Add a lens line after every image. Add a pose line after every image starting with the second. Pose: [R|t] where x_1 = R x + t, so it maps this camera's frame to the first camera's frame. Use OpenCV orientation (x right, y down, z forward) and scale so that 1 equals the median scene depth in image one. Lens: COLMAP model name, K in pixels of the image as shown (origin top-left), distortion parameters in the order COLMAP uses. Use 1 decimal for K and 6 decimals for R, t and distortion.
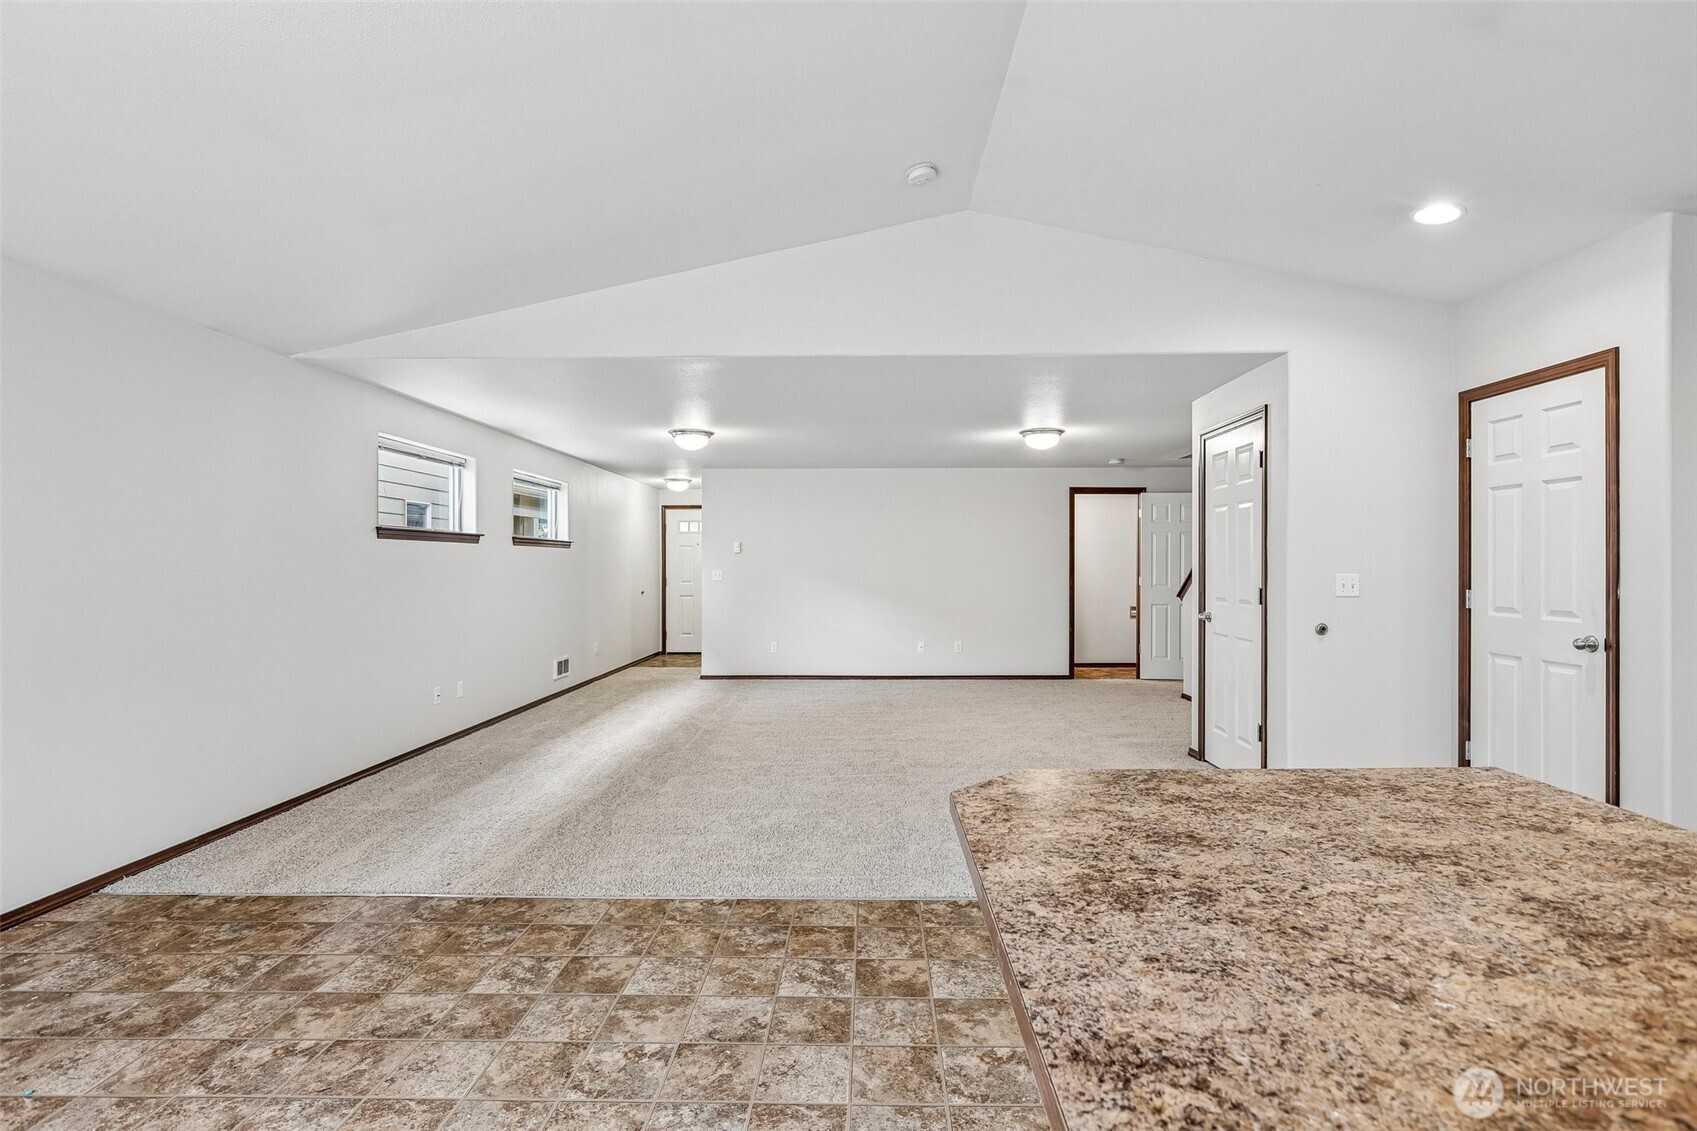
lens RADIAL K [[809.5, 0, 848.2], [0, 809.5, 504.0], [0, 0, 1]] dist [0.039002, -0.017892]
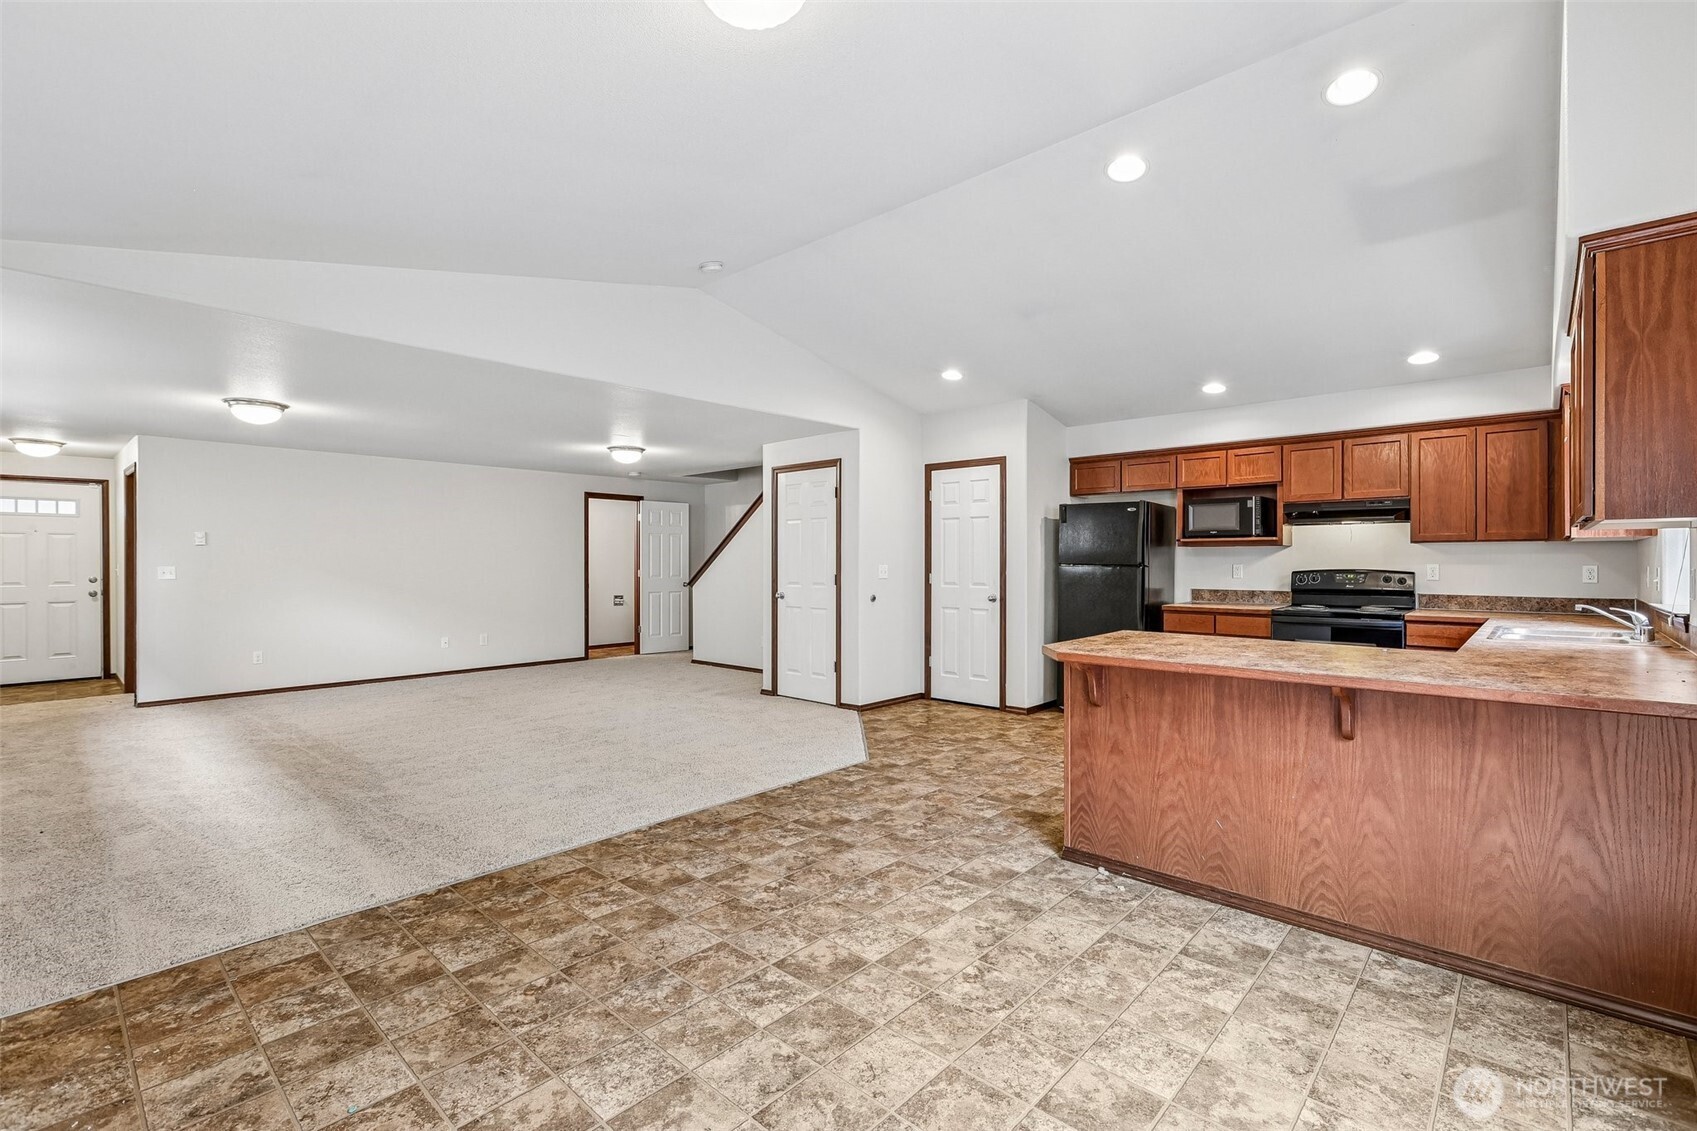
lens RADIAL K [[753.2, 0, 882.5], [0, 753.2, 566.0], [0, 0, 1]] dist [-0.000495, 0.000729]
pose [[0.642056, -0.007907, 0.766617, -0.601421], [-0.056332, 0.996757, 0.057460, -0.003788], [-0.764586, -0.080077, 0.639528, 0.008174]]
